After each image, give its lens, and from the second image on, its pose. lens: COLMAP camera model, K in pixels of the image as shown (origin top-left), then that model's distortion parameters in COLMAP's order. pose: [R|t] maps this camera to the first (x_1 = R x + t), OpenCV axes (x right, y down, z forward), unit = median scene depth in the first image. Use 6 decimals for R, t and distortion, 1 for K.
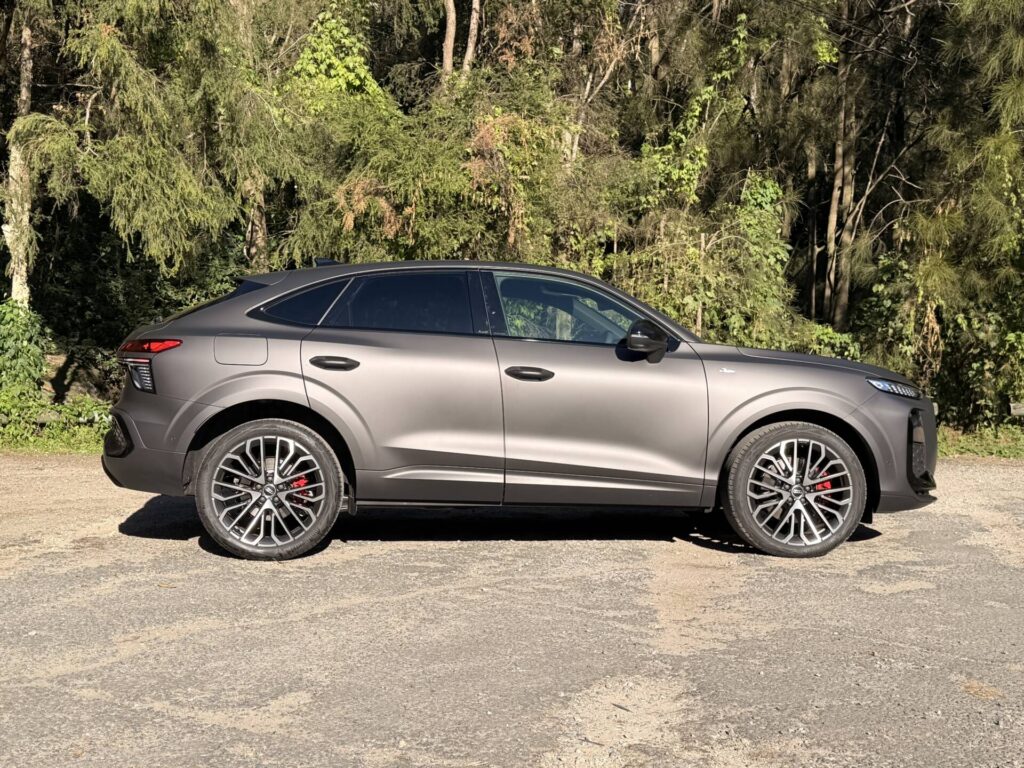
lens RADIAL K [[1284.3, 0, 512.0], [0, 1284.3, 384.0], [0, 0, 1]] dist [0.097805, -0.015370]
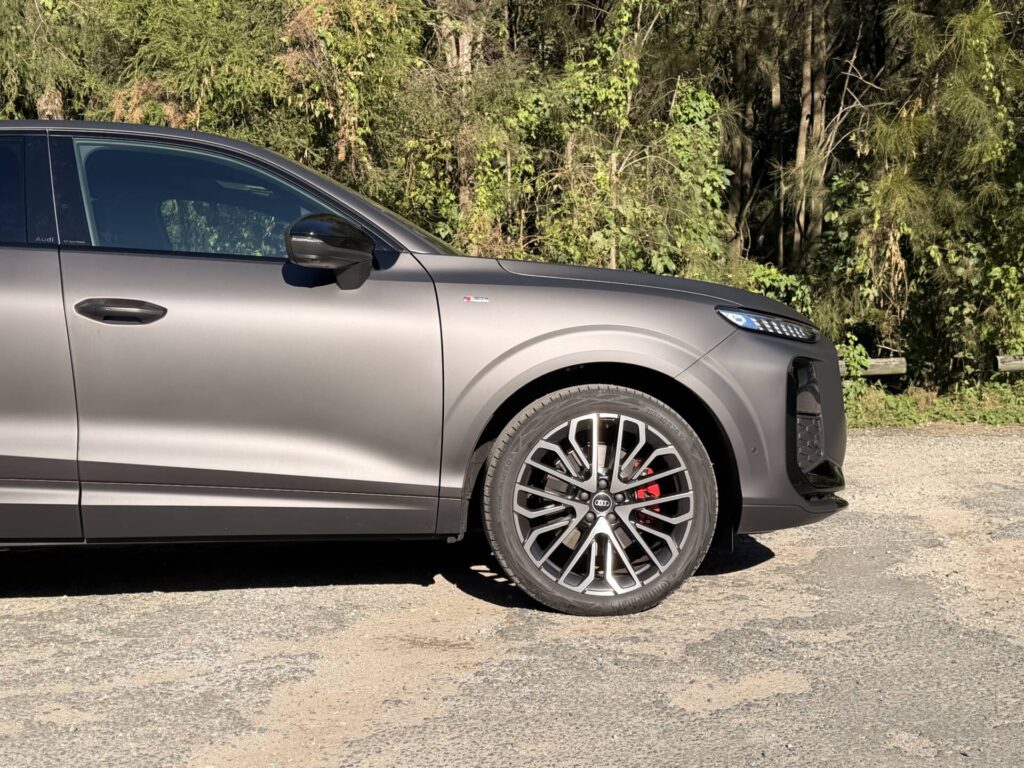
lens RADIAL K [[1330.6, 0, 512.0], [0, 1330.6, 384.0], [0, 0, 1]] dist [0.113165, -0.080746]
pose [[0.999675, -0.024330, 0.007558, 0.083146], [0.024158, 0.999465, 0.022065, 0.006968], [-0.008090, -0.021875, 0.999728, 0.185831]]
